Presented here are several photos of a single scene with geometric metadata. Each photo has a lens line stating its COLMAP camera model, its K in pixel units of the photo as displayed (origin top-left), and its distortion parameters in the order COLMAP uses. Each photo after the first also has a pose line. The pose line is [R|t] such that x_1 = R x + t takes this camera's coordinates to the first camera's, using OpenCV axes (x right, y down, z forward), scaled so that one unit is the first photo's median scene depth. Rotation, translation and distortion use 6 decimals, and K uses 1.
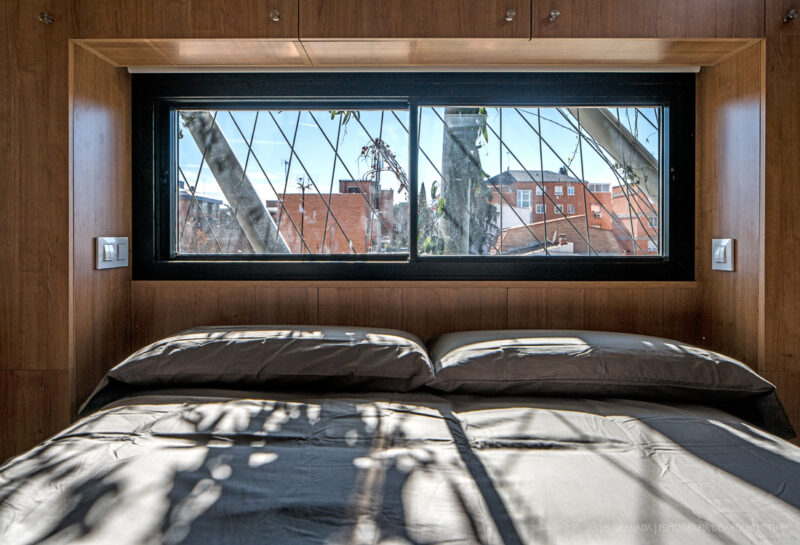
lens RADIAL K [[549.0, 0, 399.7], [0, 549.0, 271.7], [0, 0, 1]] dist [-0.025925, 0.004492]
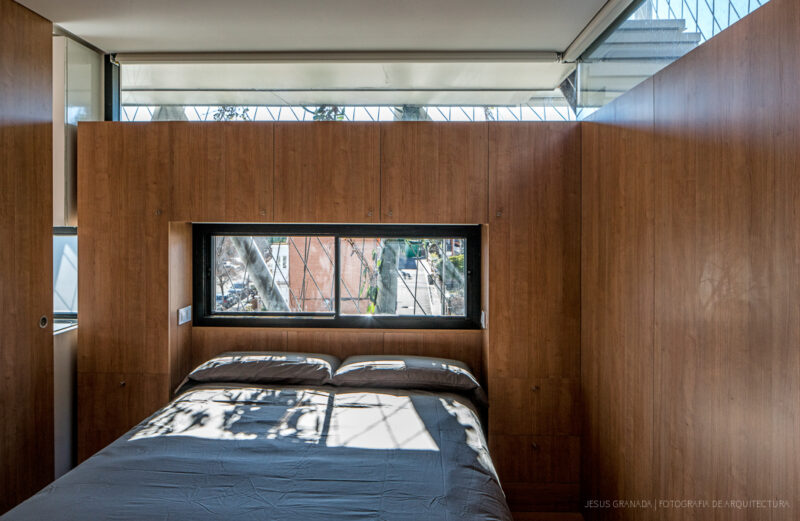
lens RADIAL K [[597.8, 0, 400.4], [0, 597.8, 262.0], [0, 0, 1]] dist [-0.011494, -0.004076]
pose [[0.999332, 0.003175, -0.036414, 0.422860], [-0.002777, 0.999936, 0.010978, -0.311424], [0.036446, -0.010870, 0.999276, -1.418211]]
